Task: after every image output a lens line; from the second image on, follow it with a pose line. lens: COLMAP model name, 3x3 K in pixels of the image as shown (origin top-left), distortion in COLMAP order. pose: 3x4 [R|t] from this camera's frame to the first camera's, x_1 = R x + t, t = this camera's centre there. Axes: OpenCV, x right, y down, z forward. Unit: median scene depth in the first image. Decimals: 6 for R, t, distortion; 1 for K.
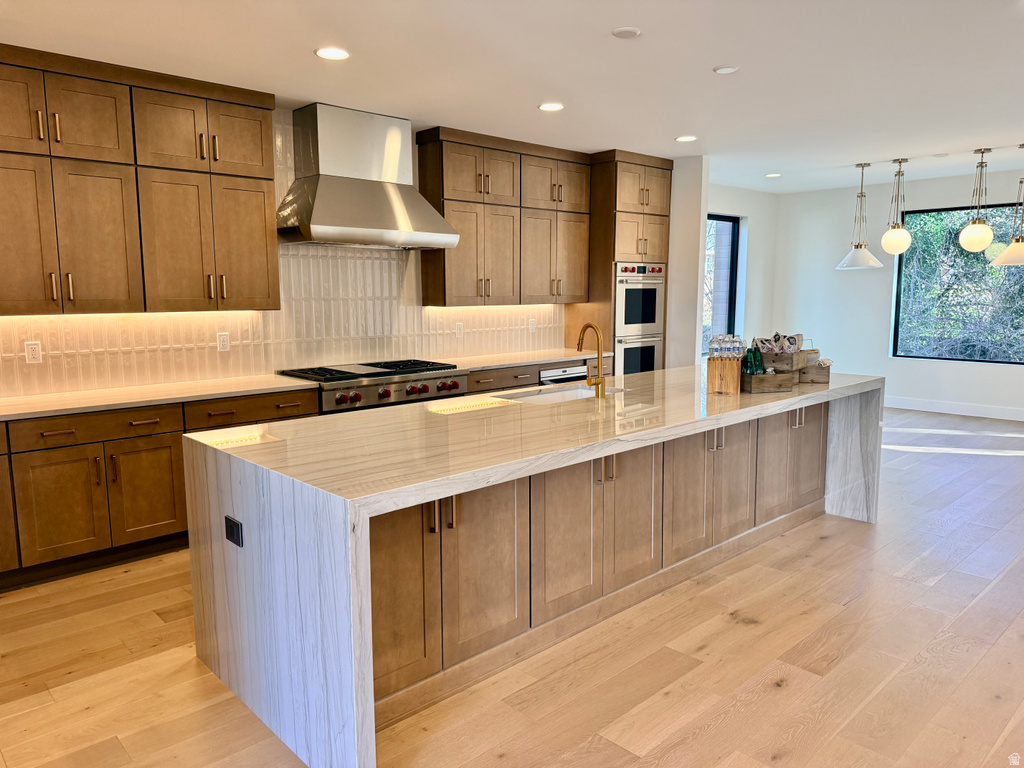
lens RADIAL K [[714.7, 0, 512.0], [0, 714.7, 384.0], [0, 0, 1]] dist [-0.005695, -0.005314]
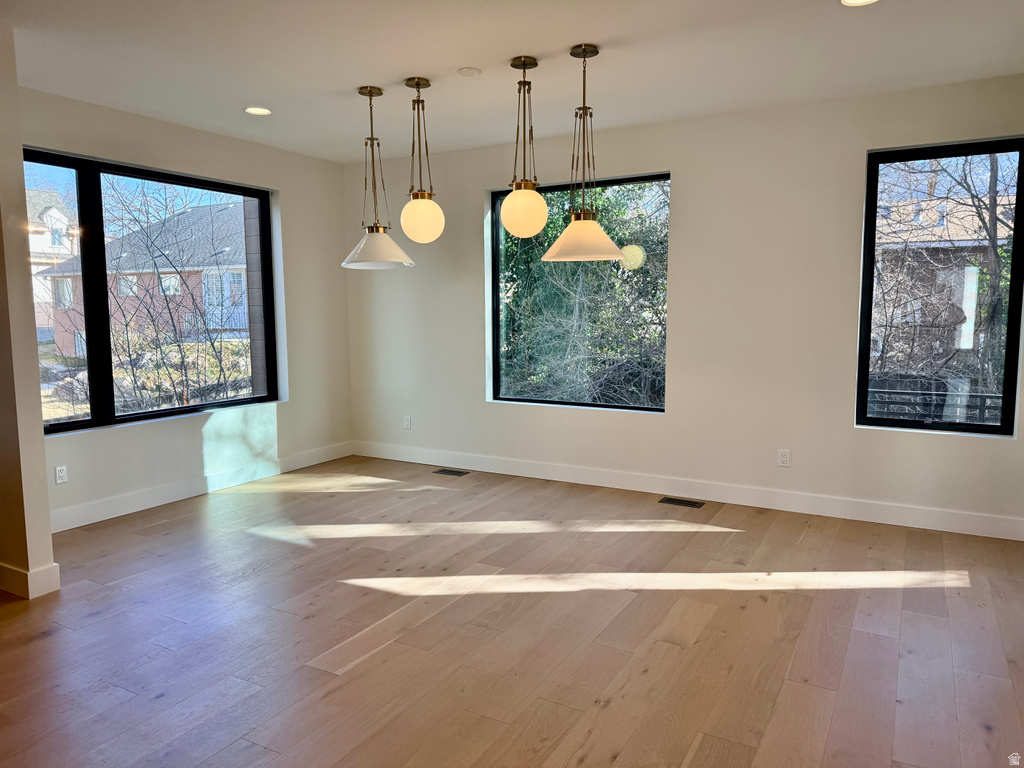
lens RADIAL K [[714.7, 0, 512.0], [0, 714.7, 384.0], [0, 0, 1]] dist [-0.005695, -0.005314]
pose [[0.955304, -0.029155, 0.294185, 0.417039], [0.035018, 0.999279, -0.014681, -0.051360], [-0.293544, 0.024326, 0.955636, 0.400419]]
